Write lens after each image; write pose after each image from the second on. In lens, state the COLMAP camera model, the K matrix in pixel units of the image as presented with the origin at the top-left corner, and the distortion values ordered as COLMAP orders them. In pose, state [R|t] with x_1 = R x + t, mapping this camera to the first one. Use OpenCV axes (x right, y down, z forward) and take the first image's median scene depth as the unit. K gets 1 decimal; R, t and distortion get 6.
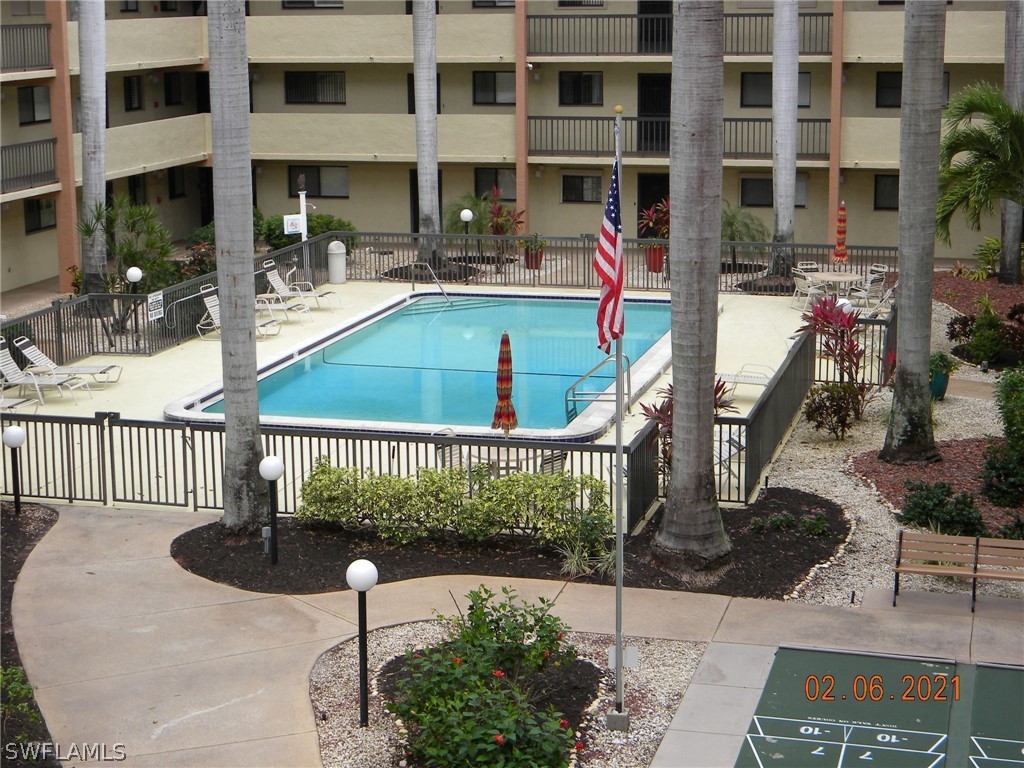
lens RADIAL K [[1856.1, 0, 517.8], [0, 1856.1, 383.1], [0, 0, 1]] dist [0.016434, 0.000000]
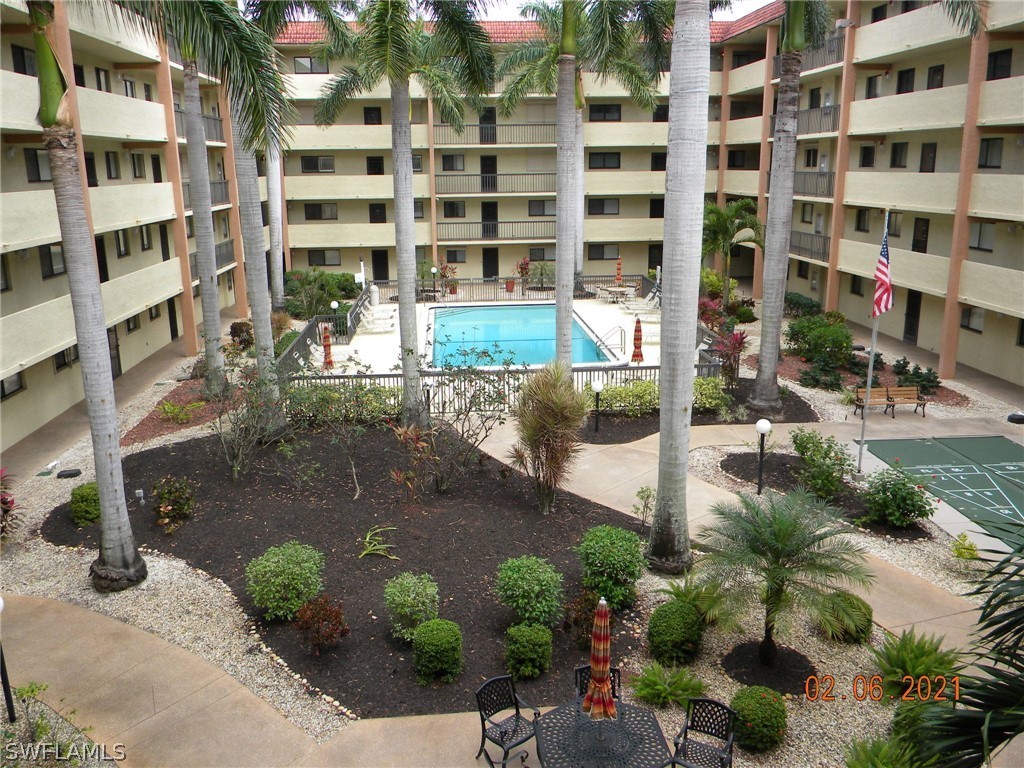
lens RADIAL K [[832.7, 0, 501.5], [0, 832.7, 383.0], [0, 0, 1]] dist [0.033131, -0.056448]
pose [[0.940496, -0.088440, 0.328094, -0.531966], [0.073310, 0.995608, 0.058227, -0.021389], [-0.331802, -0.030710, 0.942849, 0.130256]]
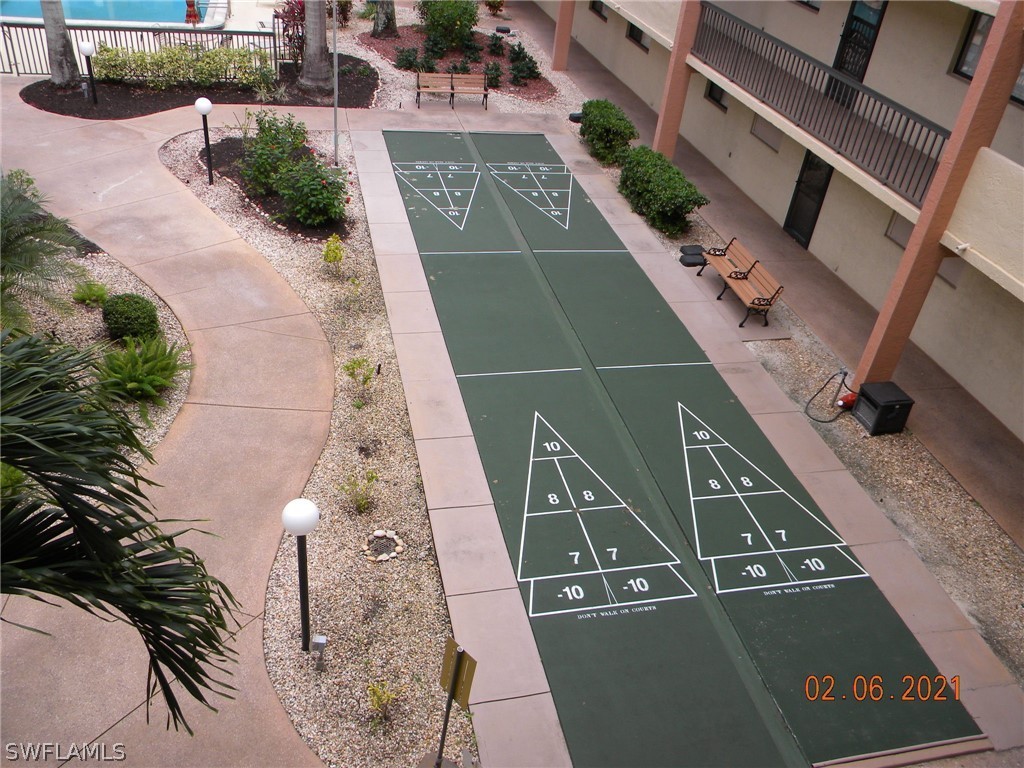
lens RADIAL K [[832.7, 0, 519.7], [0, 832.7, 362.8], [0, 0, 1]] dist [0.033131, -0.056448]
pose [[0.875264, -0.191839, 0.443971, -0.176927], [-0.003416, 0.915494, 0.402317, -0.003305], [-0.483633, -0.353650, 0.800644, 0.031797]]
